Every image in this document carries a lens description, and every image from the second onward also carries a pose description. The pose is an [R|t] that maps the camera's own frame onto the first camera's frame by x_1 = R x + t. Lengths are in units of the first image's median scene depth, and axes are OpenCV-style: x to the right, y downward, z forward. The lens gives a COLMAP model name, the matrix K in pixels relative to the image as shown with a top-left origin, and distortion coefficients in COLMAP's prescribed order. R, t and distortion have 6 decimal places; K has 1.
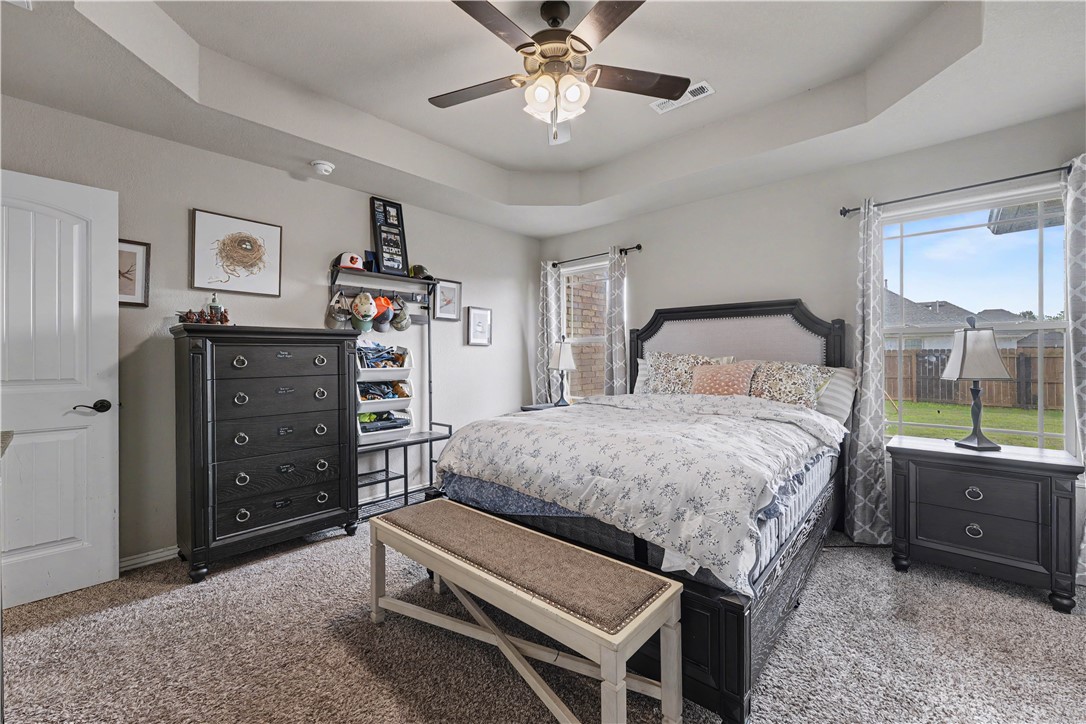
lens RADIAL K [[437.6, 0, 536.7], [0, 437.6, 359.9], [0, 0, 1]] dist [0.001860, -0.000524]
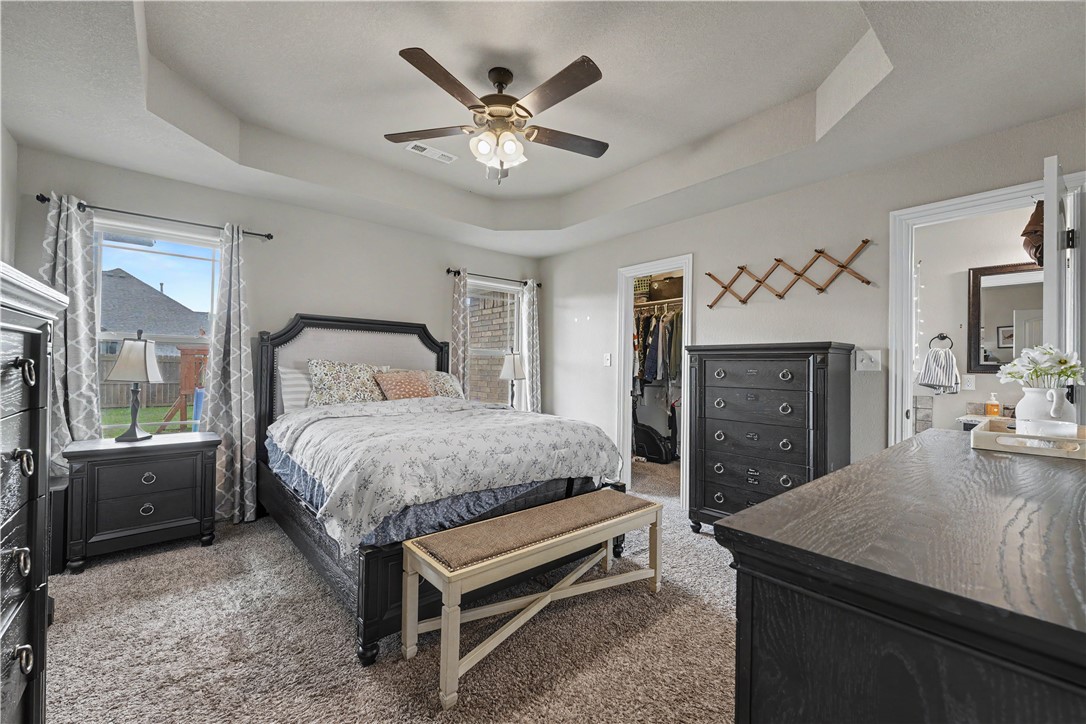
lens RADIAL K [[437.6, 0, 537.8], [0, 437.6, 364.4], [0, 0, 1]] dist [0.001860, -0.000524]
pose [[0.133455, 0.009819, 0.991006, -0.721843], [-0.008582, 0.999925, -0.008752, -0.004621], [-0.991018, -0.007337, 0.133530, 0.473995]]
